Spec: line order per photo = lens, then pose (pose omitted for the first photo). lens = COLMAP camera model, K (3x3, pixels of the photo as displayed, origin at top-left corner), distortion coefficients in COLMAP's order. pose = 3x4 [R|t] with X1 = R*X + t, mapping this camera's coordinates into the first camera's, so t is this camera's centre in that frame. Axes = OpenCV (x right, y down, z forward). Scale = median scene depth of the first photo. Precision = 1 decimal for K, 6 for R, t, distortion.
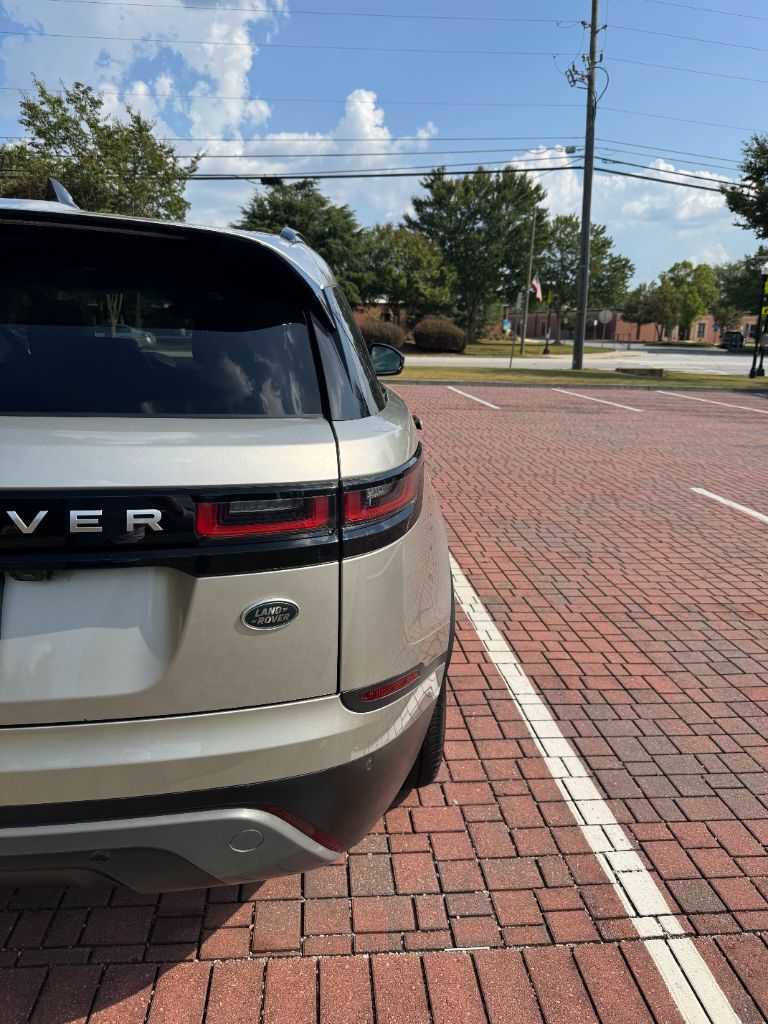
lens RADIAL K [[722.7, 0, 383.4], [0, 722.7, 521.2], [0, 0, 1]] dist [0.029675, -0.040131]
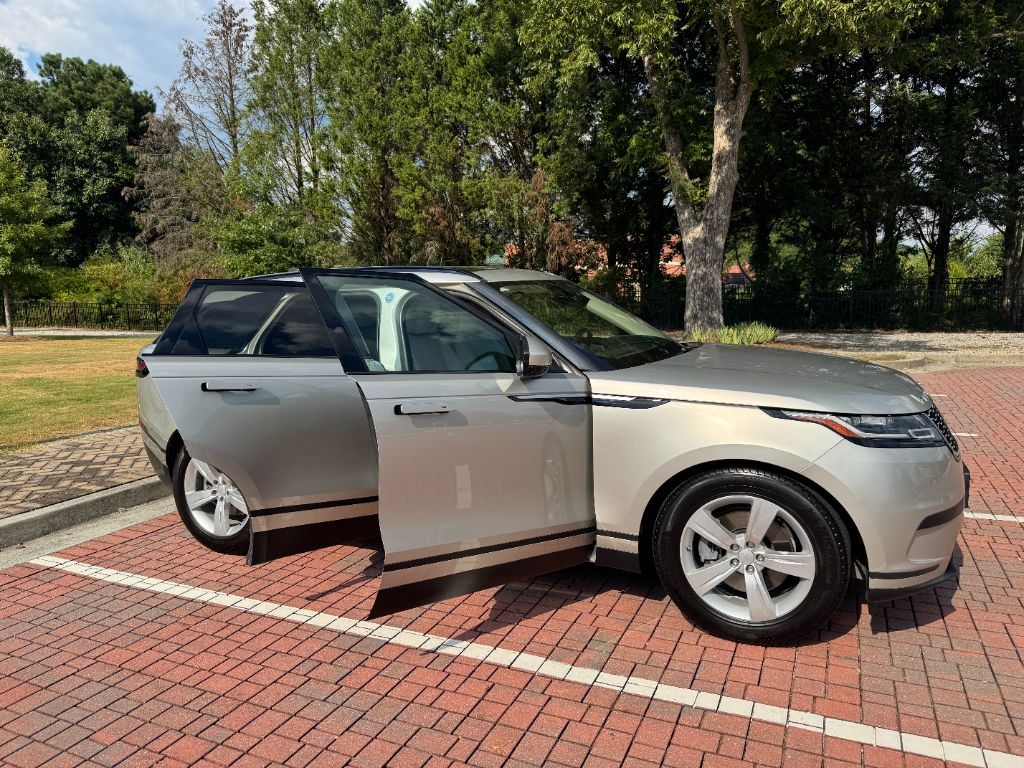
lens RADIAL K [[722.7, 0, 507.7], [0, 722.7, 390.8], [0, 0, 1]] dist [0.029675, -0.040131]
pose [[-0.501103, 0.102654, -0.859278, 0.142148], [-0.210061, 0.948814, 0.235852, -0.074201], [0.839506, 0.298687, -0.453890, 0.270494]]
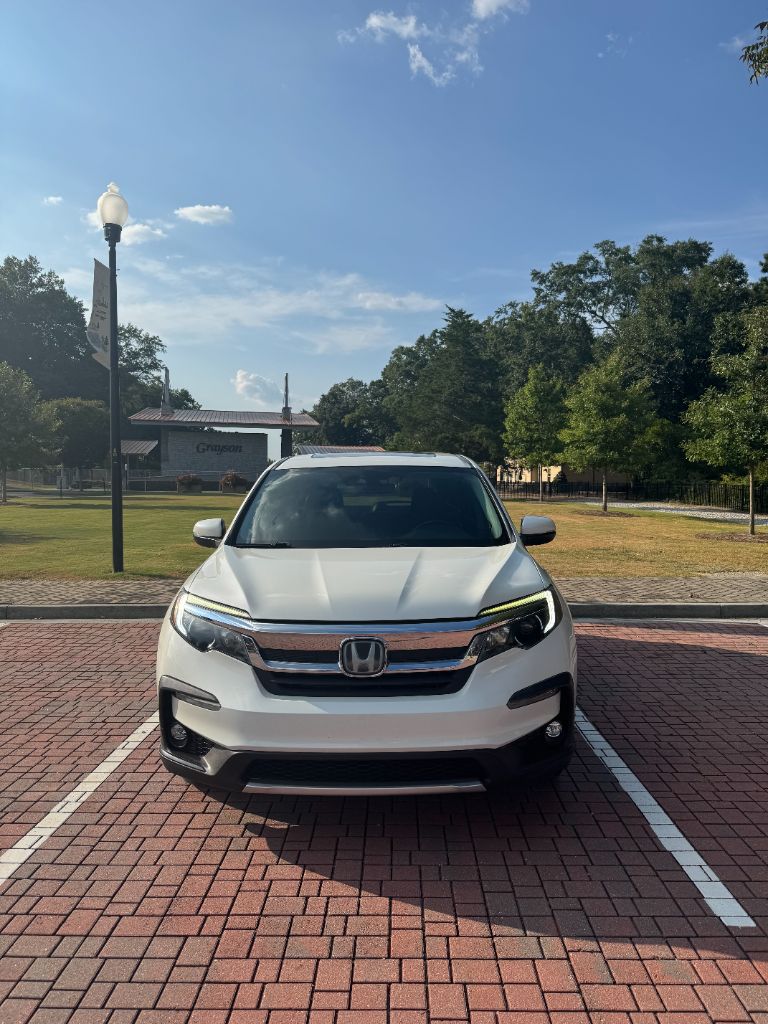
lens RADIAL K [[722.7, 0, 385.5], [0, 722.7, 523.4], [0, 0, 1]] dist [0.029675, -0.040131]
pose [[-0.993522, -0.031210, 0.109267, -0.217568], [0.004139, 0.950970, 0.309256, -0.124569], [-0.113562, 0.307705, -0.944681, 0.412017]]
